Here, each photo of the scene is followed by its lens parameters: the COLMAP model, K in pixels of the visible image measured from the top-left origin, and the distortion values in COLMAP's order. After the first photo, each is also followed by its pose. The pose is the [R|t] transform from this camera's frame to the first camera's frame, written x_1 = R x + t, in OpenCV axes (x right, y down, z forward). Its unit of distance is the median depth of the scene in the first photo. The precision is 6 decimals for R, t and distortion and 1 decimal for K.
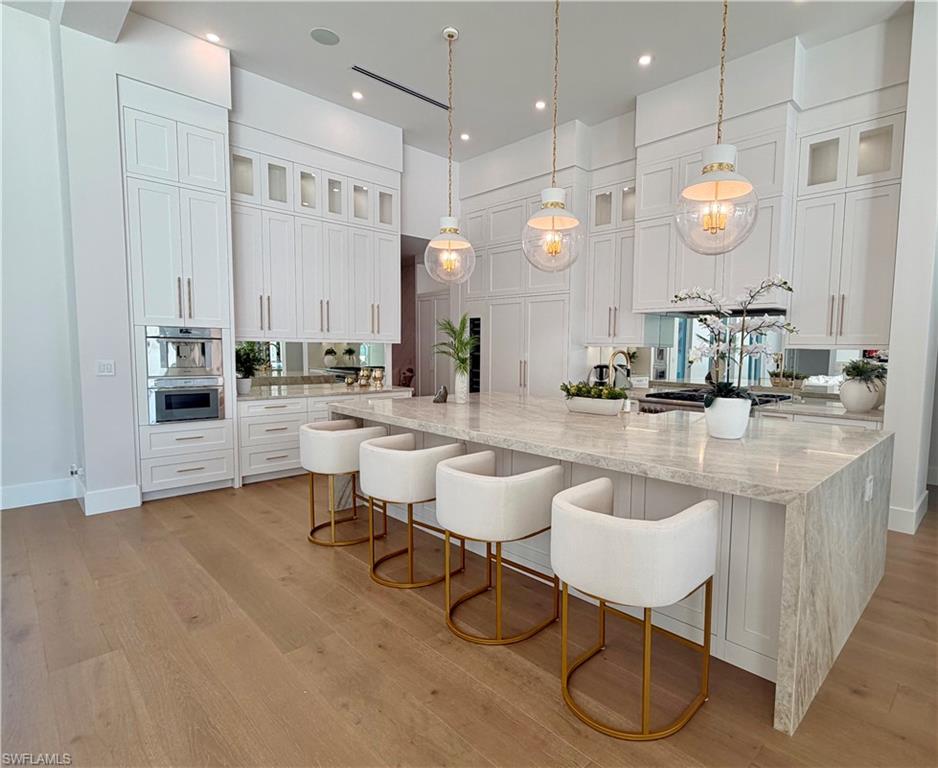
lens RADIAL K [[507.6, 0, 515.0], [0, 507.6, 390.2], [0, 0, 1]] dist [-0.003095, 0.000425]
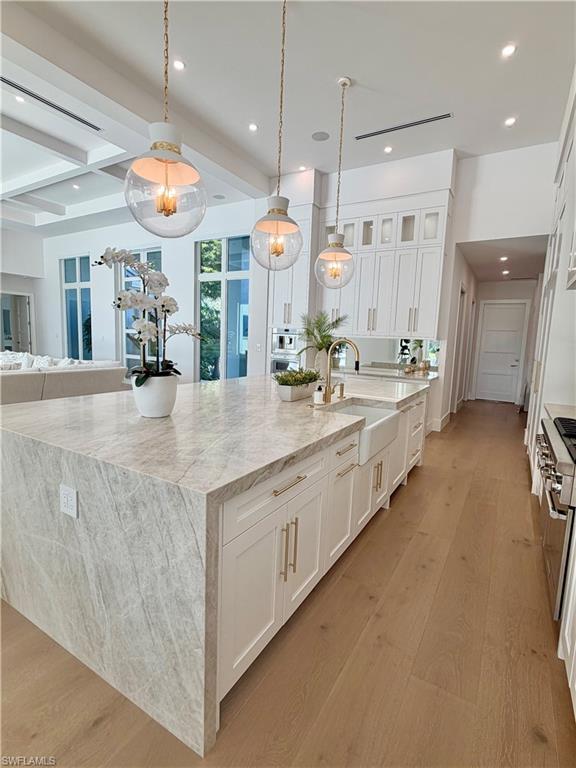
lens RADIAL K [[380.2, 0, 287.5], [0, 380.2, 385.3], [0, 0, 1]] dist [0.000144, -0.000011]
pose [[0.229037, 0.113086, -0.966827, 0.784742], [-0.115174, 0.989400, 0.088442, -0.038471], [0.966580, 0.091097, 0.239634, 0.678051]]
